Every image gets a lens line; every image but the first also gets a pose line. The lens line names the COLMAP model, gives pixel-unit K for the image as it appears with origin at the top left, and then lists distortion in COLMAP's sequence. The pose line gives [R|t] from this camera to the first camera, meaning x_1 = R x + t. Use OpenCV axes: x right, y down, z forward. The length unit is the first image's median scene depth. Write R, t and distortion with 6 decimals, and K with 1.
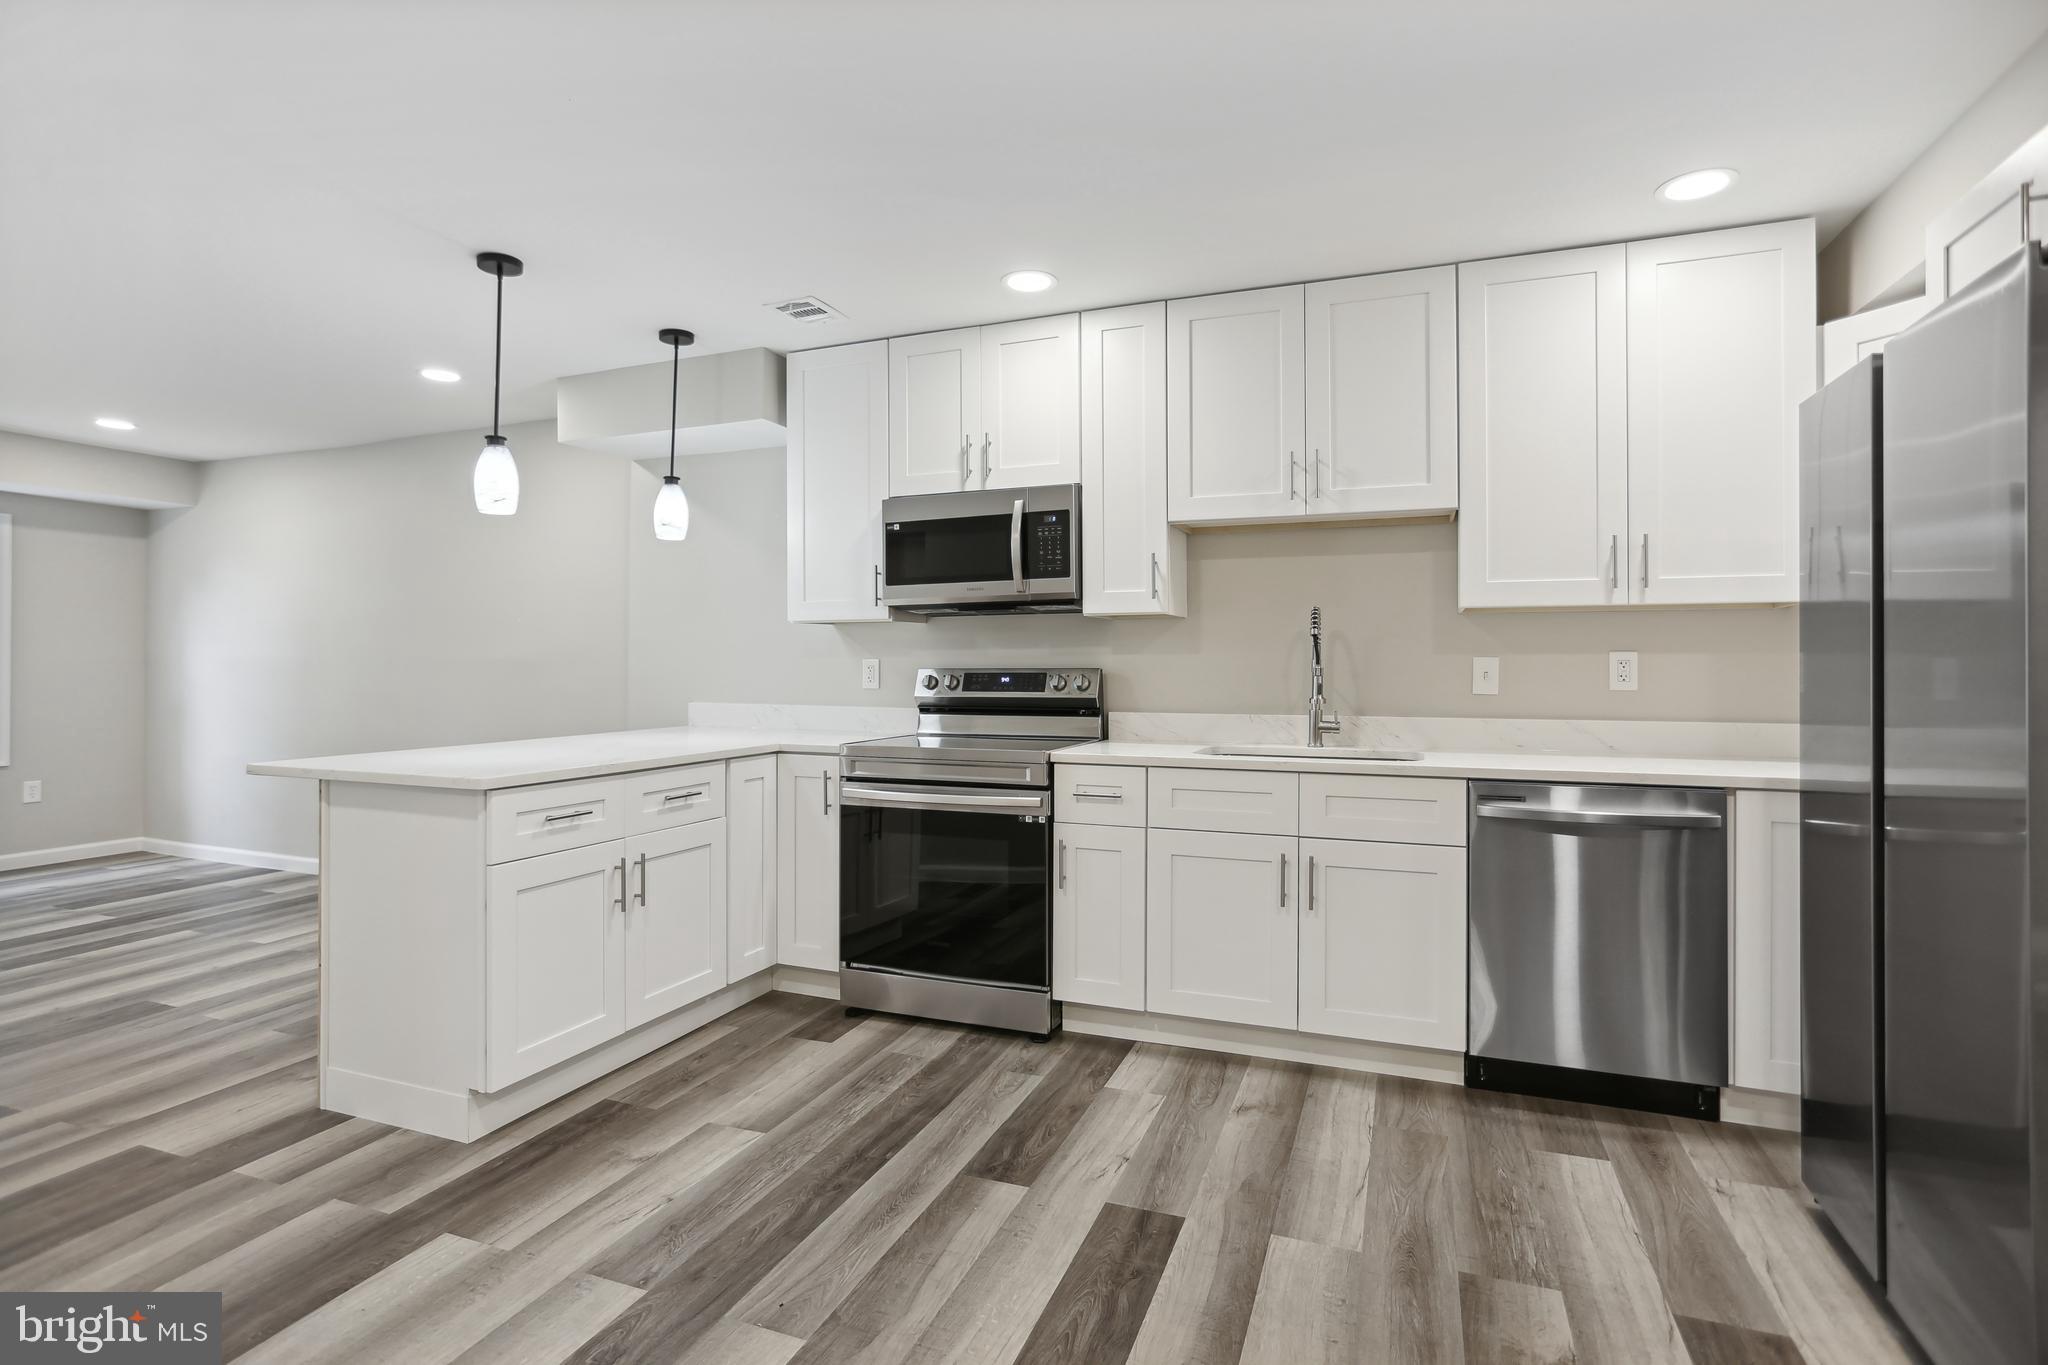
lens RADIAL K [[1010.1, 0, 1025.9], [0, 1010.1, 611.4], [0, 0, 1]] dist [-0.051996, 0.030251]
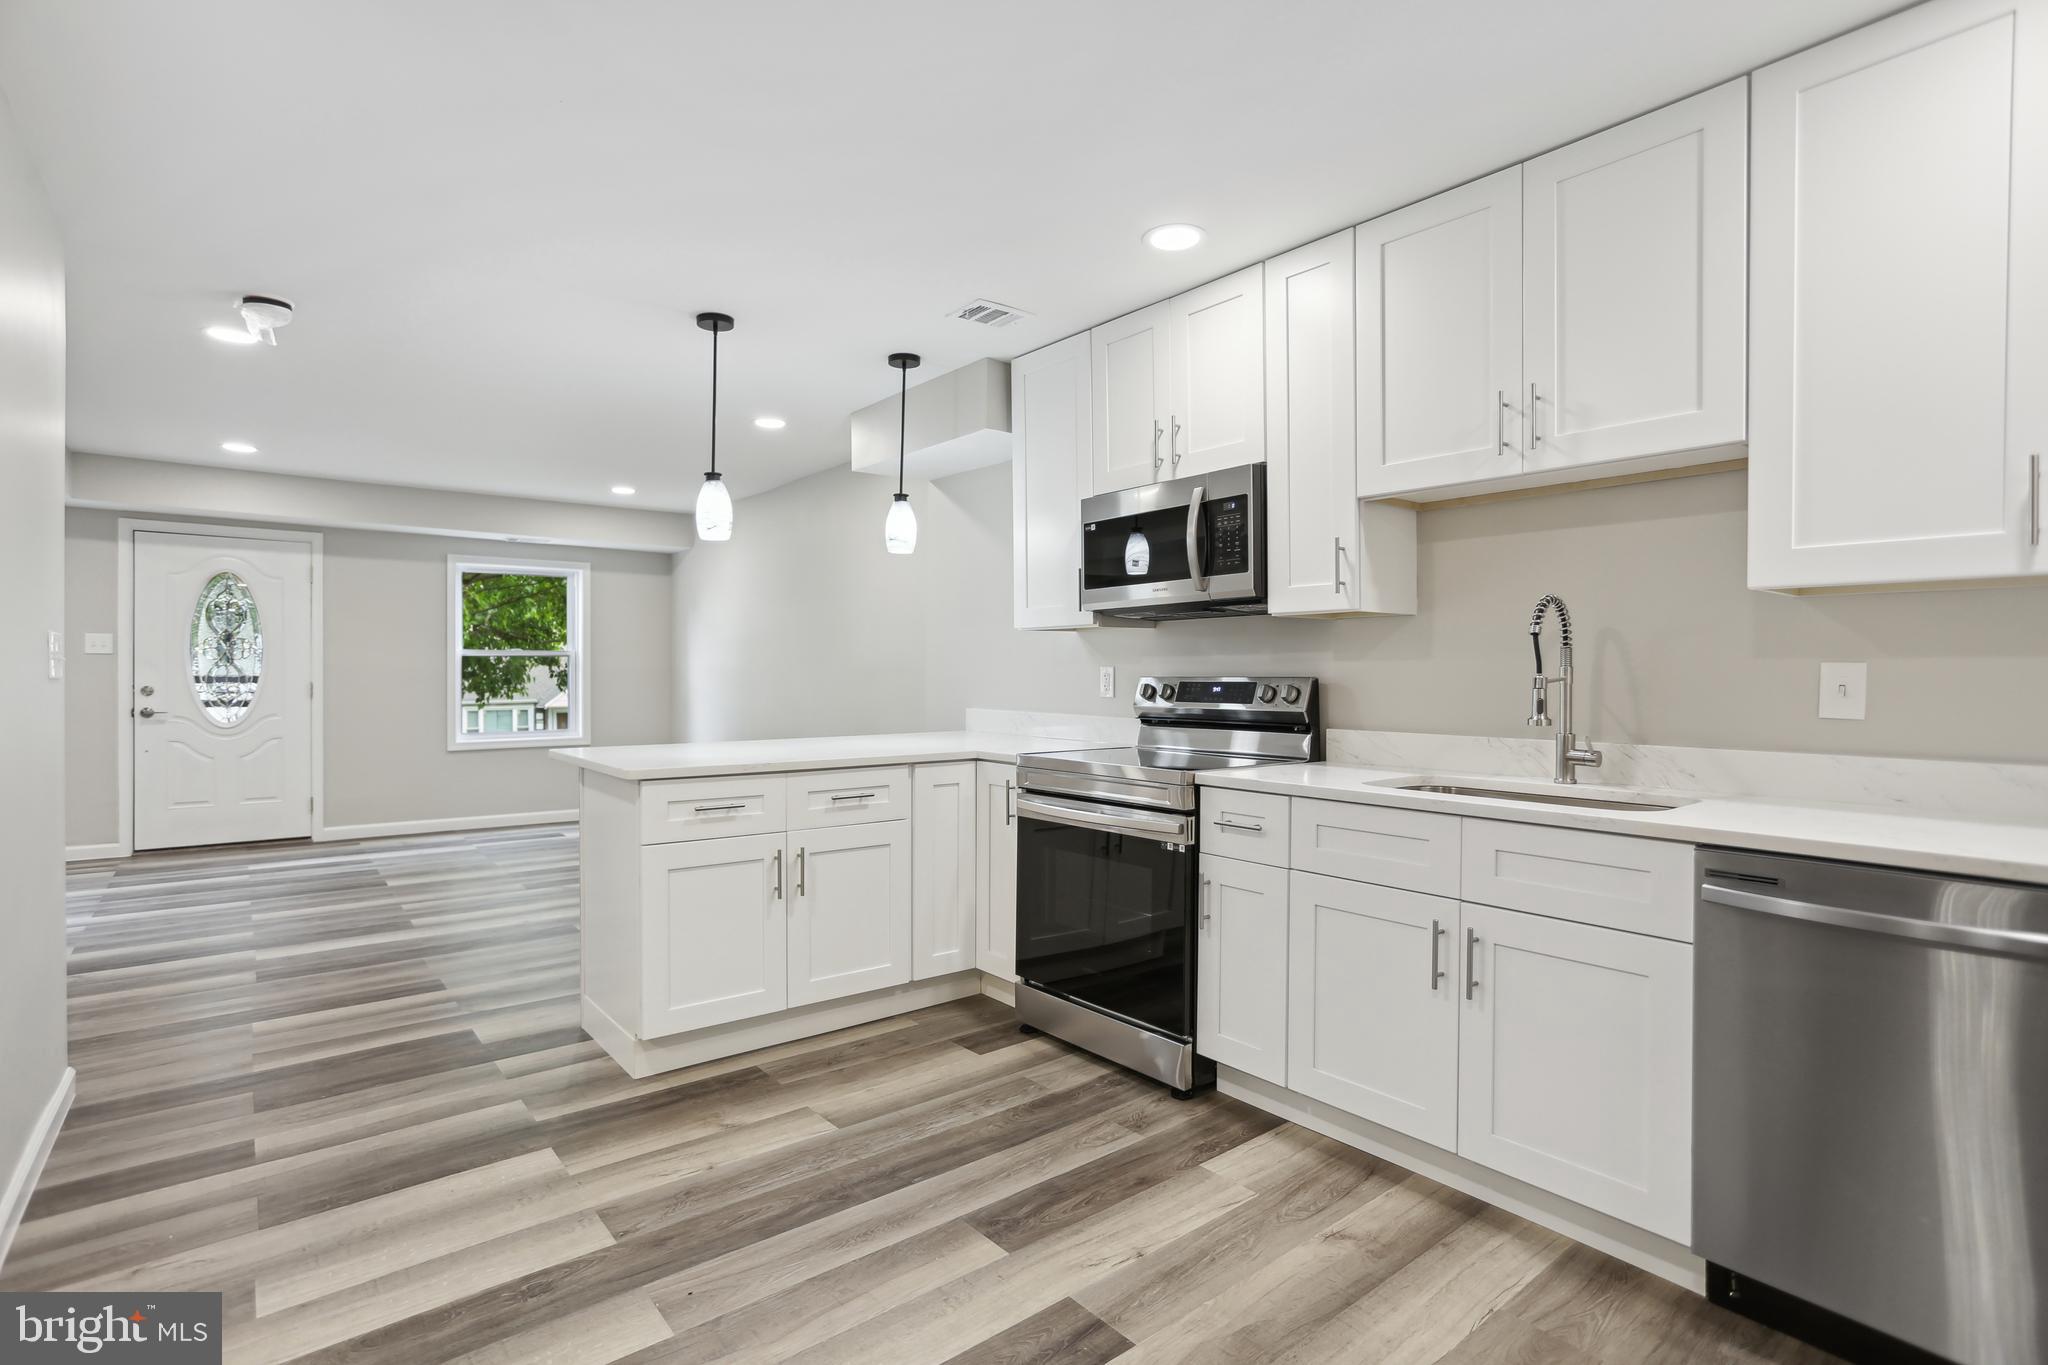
lens RADIAL K [[1002.6, 0, 1022.4], [0, 1002.6, 643.3], [0, 0, 1]] dist [-0.046680, 0.026539]
pose [[0.865289, -0.012895, -0.501108, 0.336990], [0.024399, 0.999568, 0.016407, 0.009546], [0.500680, -0.026424, 0.865229, 0.178989]]
